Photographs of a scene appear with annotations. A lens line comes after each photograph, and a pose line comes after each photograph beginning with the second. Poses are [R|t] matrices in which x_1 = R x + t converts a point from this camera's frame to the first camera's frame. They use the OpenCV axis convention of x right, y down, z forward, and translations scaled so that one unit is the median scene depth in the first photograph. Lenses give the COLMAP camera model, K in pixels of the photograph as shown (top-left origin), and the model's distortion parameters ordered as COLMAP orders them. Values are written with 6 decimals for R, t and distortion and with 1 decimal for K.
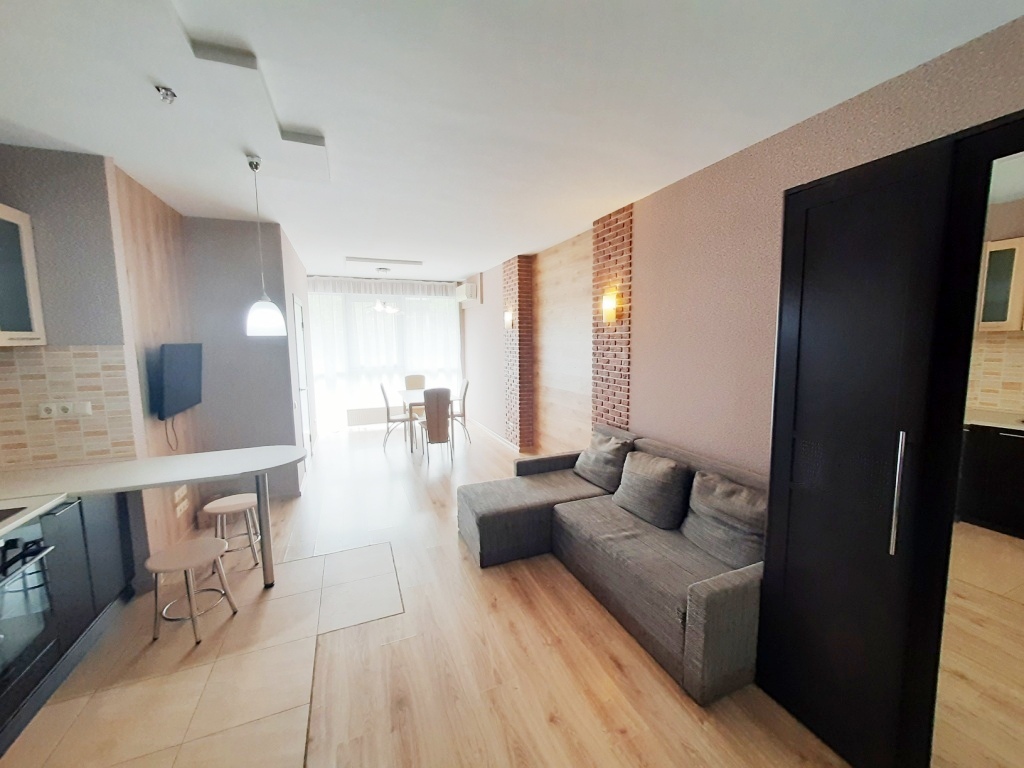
lens RADIAL K [[405.8, 0, 527.0], [0, 405.8, 385.5], [0, 0, 1]] dist [-0.000254, 0.000297]
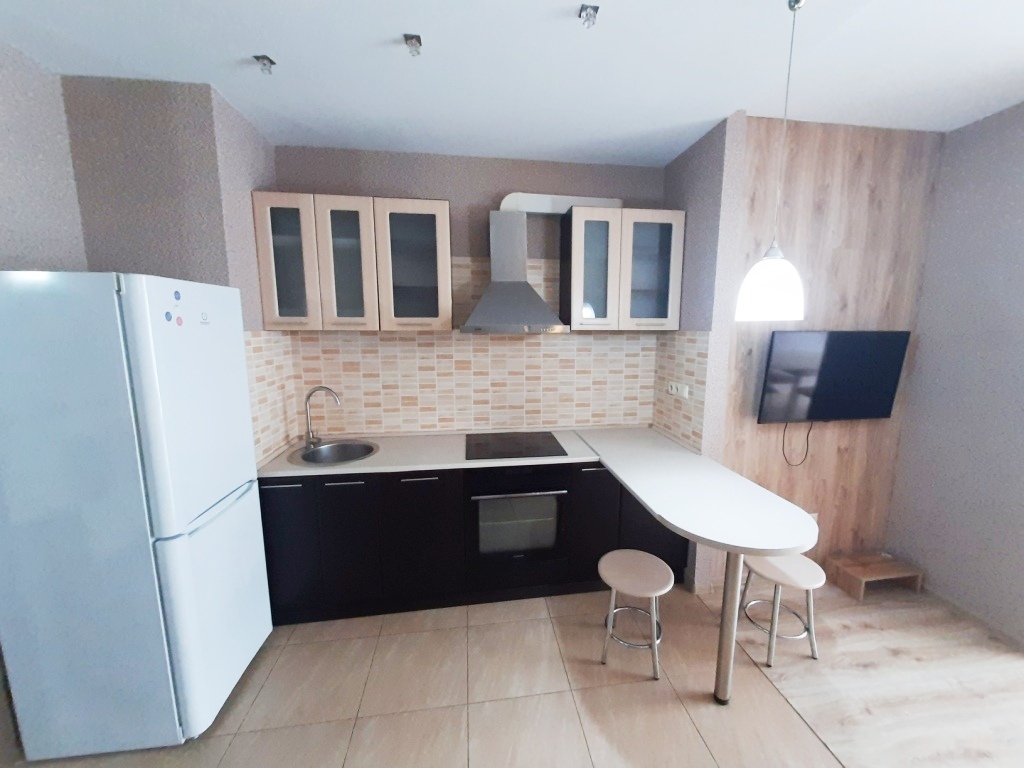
lens RADIAL K [[405.8, 0, 527.0], [0, 405.8, 385.5], [0, 0, 1]] dist [-0.000254, 0.000297]
pose [[-0.262950, 0.150087, -0.953064, 0.002806], [-0.109237, 0.976843, 0.183971, -0.085057], [0.958605, 0.152485, -0.240466, 0.692181]]
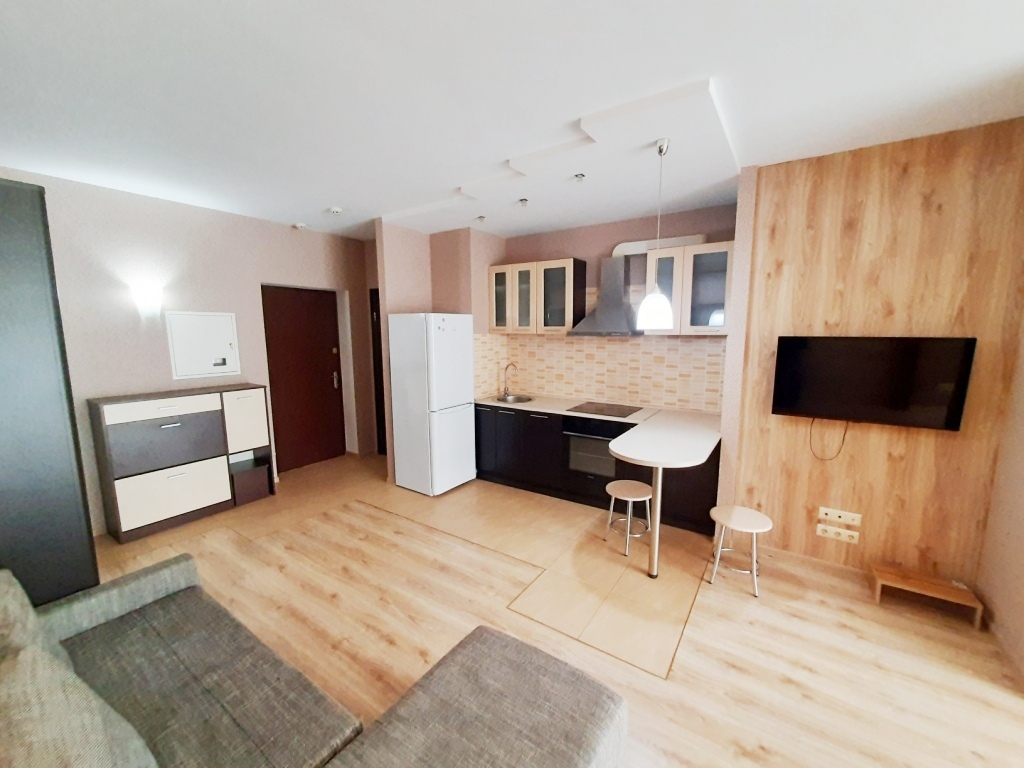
lens RADIAL K [[405.8, 0, 527.0], [0, 405.8, 385.5], [0, 0, 1]] dist [-0.000254, 0.000297]
pose [[-0.834258, 0.082958, -0.545098, 0.124403], [-0.056761, 0.970443, 0.234562, -0.167661], [0.548445, 0.226626, -0.804890, 1.366133]]
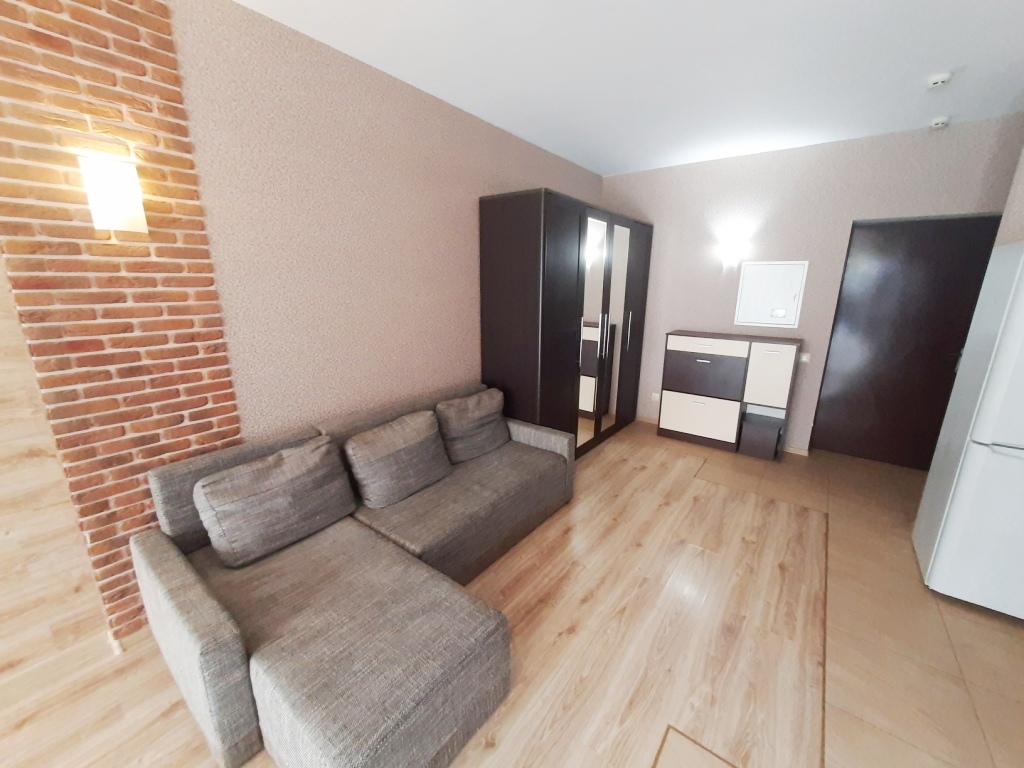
lens RADIAL K [[402.9, 0, 526.4], [0, 402.9, 388.8], [0, 0, 1]] dist [-0.008848, -0.000286]
pose [[-0.498642, -0.217096, 0.839182, -0.476169], [0.093511, 0.949006, 0.301071, -0.108586], [-0.861749, 0.228599, -0.452913, 1.077348]]
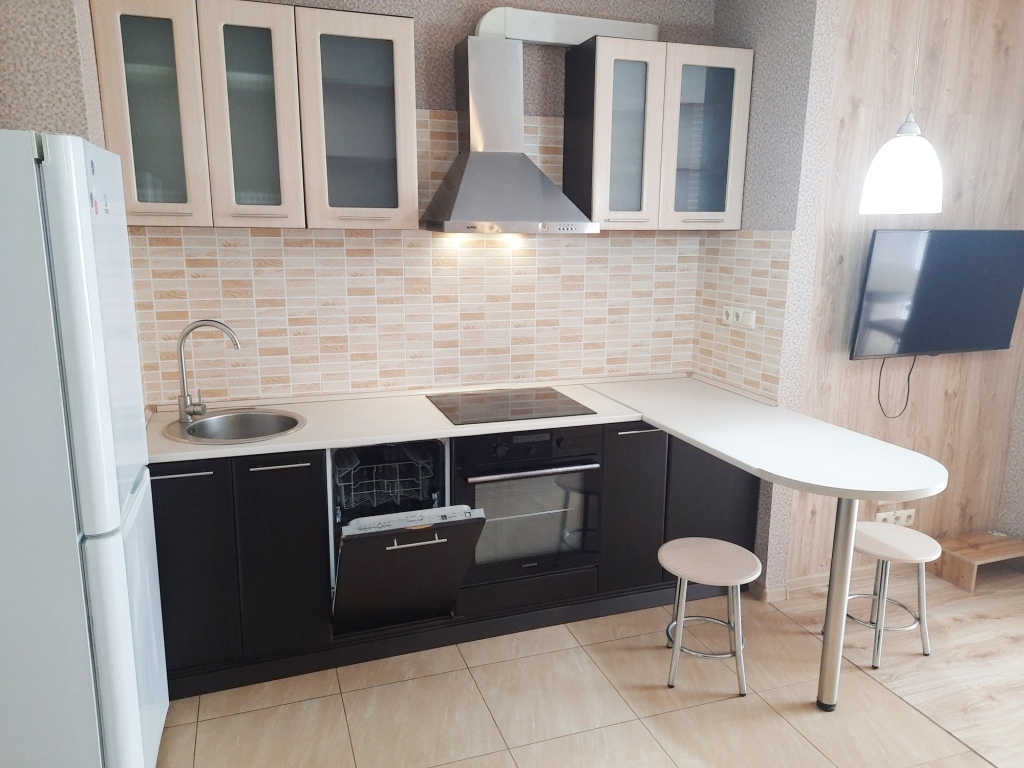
lens RADIAL K [[747.0, 0, 511.8], [0, 747.0, 388.6], [0, 0, 1]] dist [0.079277, -0.078264]
pose [[-0.077361, 0.218094, -0.972857, 0.221985], [-0.119316, 0.966743, 0.226212, -0.061496], [0.989838, 0.133578, -0.048766, 0.532103]]
